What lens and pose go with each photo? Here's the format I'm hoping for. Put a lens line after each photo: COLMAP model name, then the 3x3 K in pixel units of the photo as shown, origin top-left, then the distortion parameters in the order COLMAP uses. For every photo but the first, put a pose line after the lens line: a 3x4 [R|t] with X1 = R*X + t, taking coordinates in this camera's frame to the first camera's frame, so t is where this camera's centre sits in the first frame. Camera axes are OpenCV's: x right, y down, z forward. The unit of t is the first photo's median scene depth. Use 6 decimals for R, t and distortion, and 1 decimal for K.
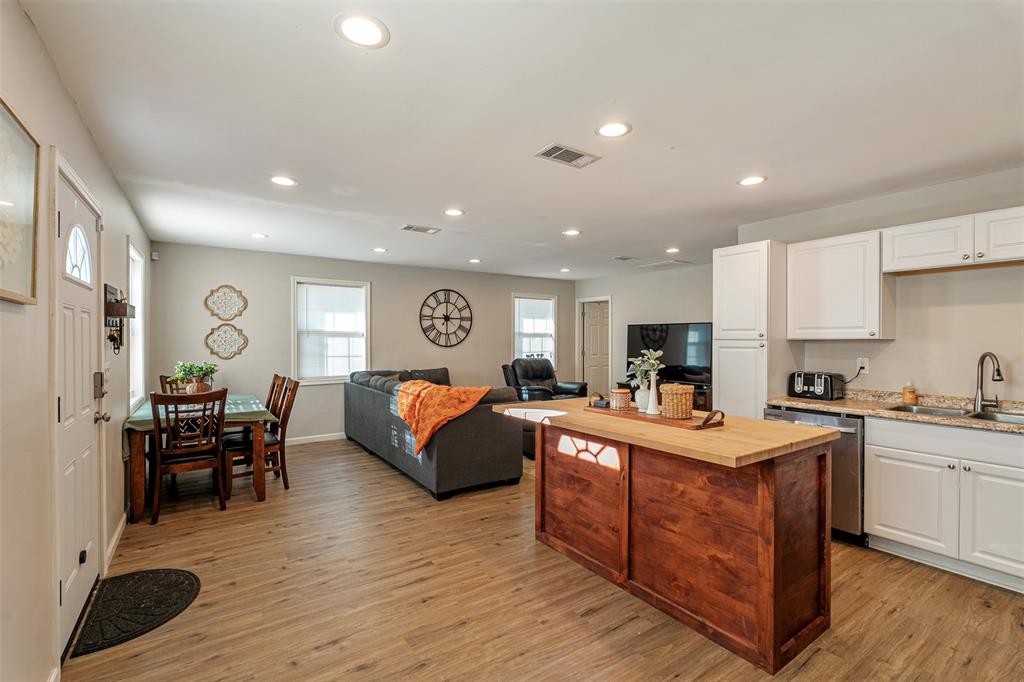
lens RADIAL K [[457.1, 0, 512.0], [0, 457.1, 341.0], [0, 0, 1]] dist [-0.001171, -0.000015]
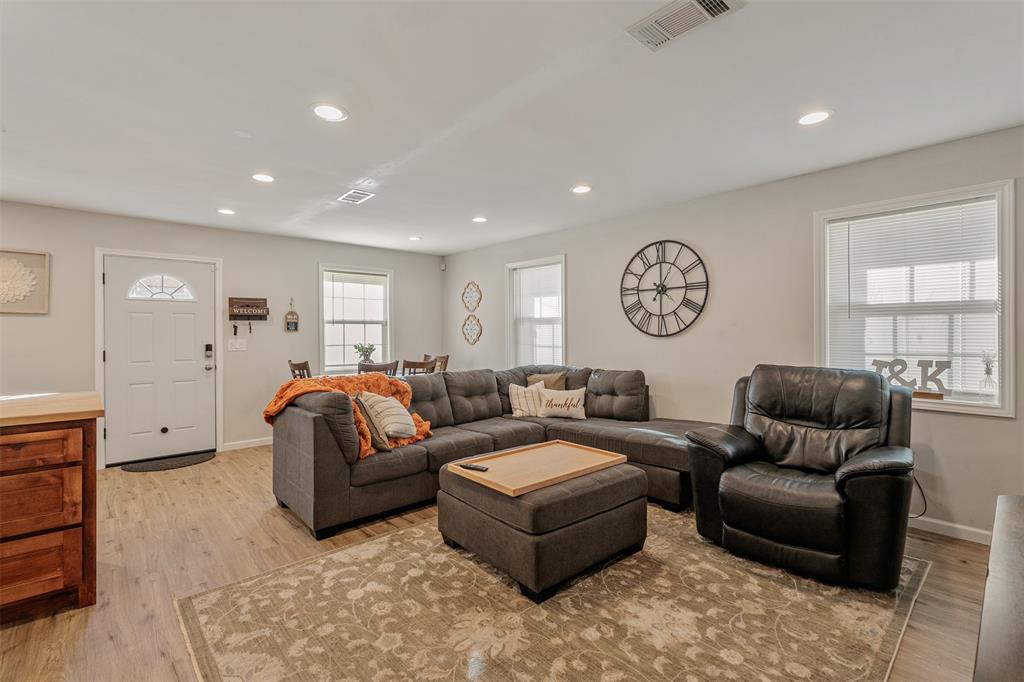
lens RADIAL K [[457.1, 0, 512.0], [0, 457.1, 341.0], [0, 0, 1]] dist [-0.001171, -0.000015]
pose [[0.130157, 0.016494, -0.991356, 0.959892], [-0.000484, 0.999863, 0.016572, 0.018888], [0.991493, -0.001677, 0.130147, 1.638681]]
